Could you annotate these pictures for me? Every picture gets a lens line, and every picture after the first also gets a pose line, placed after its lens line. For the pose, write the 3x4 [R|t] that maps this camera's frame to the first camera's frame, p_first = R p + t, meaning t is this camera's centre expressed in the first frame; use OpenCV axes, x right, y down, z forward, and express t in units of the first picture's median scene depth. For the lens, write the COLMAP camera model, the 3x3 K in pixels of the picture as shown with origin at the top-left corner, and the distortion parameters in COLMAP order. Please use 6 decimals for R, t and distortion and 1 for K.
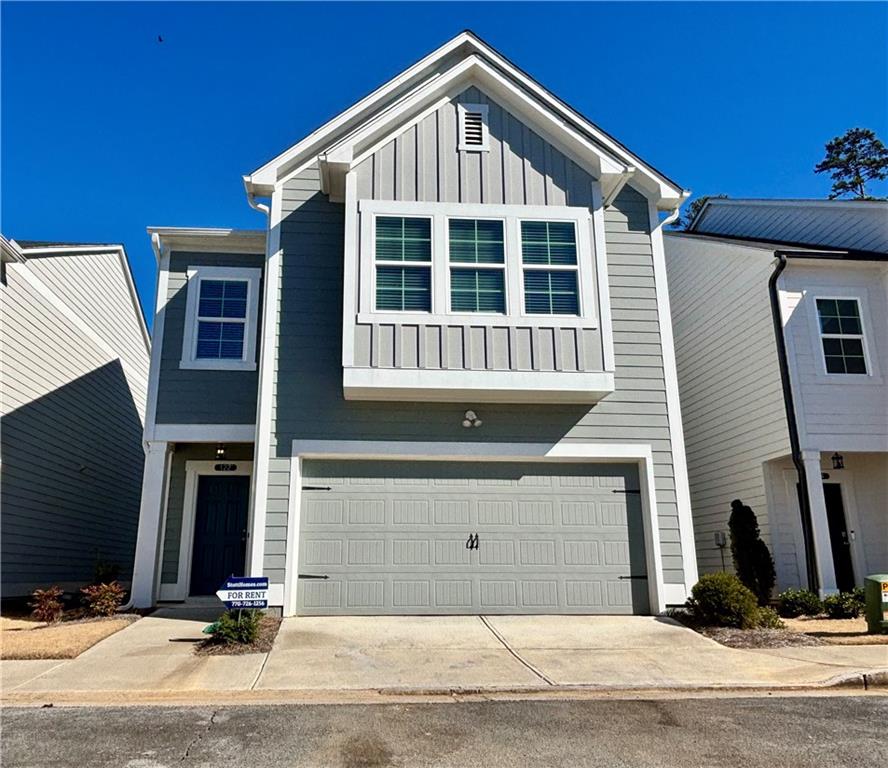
lens RADIAL K [[714.4, 0, 444.0], [0, 714.4, 384.0], [0, 0, 1]] dist [-0.036520, -0.005889]
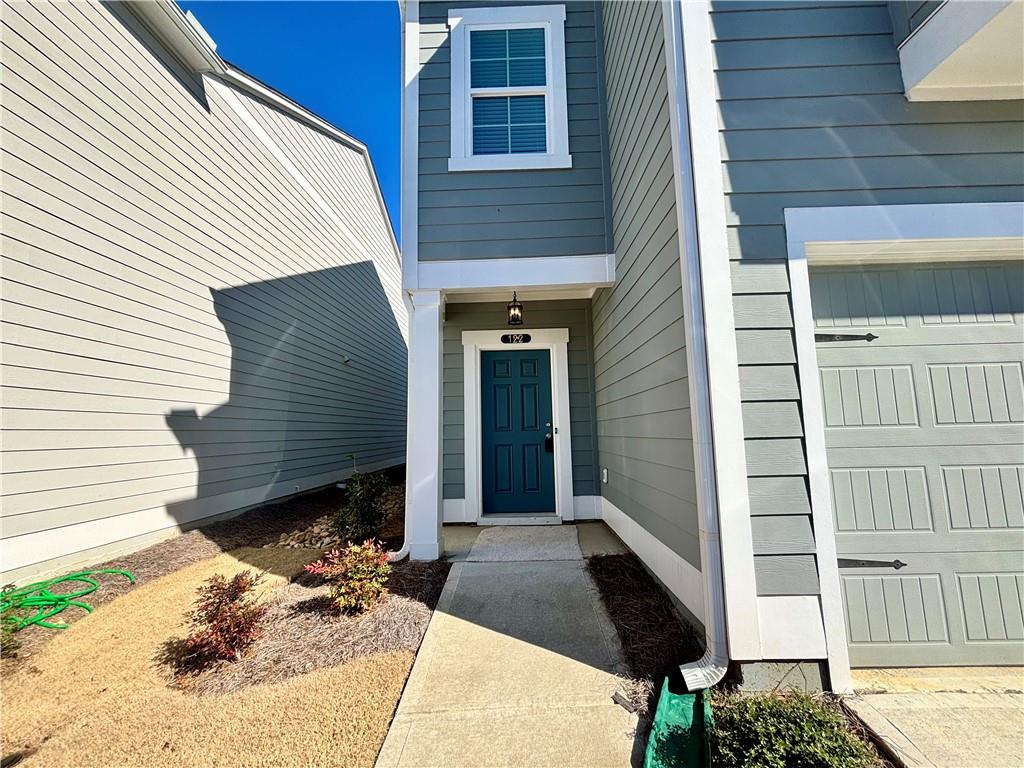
lens RADIAL K [[407.9, 0, 512.0], [0, 407.9, 384.0], [0, 0, 1]] dist [-0.051800, -0.000091]
pose [[0.989285, -0.036773, -0.141293, -0.269444], [0.058619, 0.986374, 0.153720, 0.104987], [0.133715, -0.160355, 0.977960, 0.625297]]
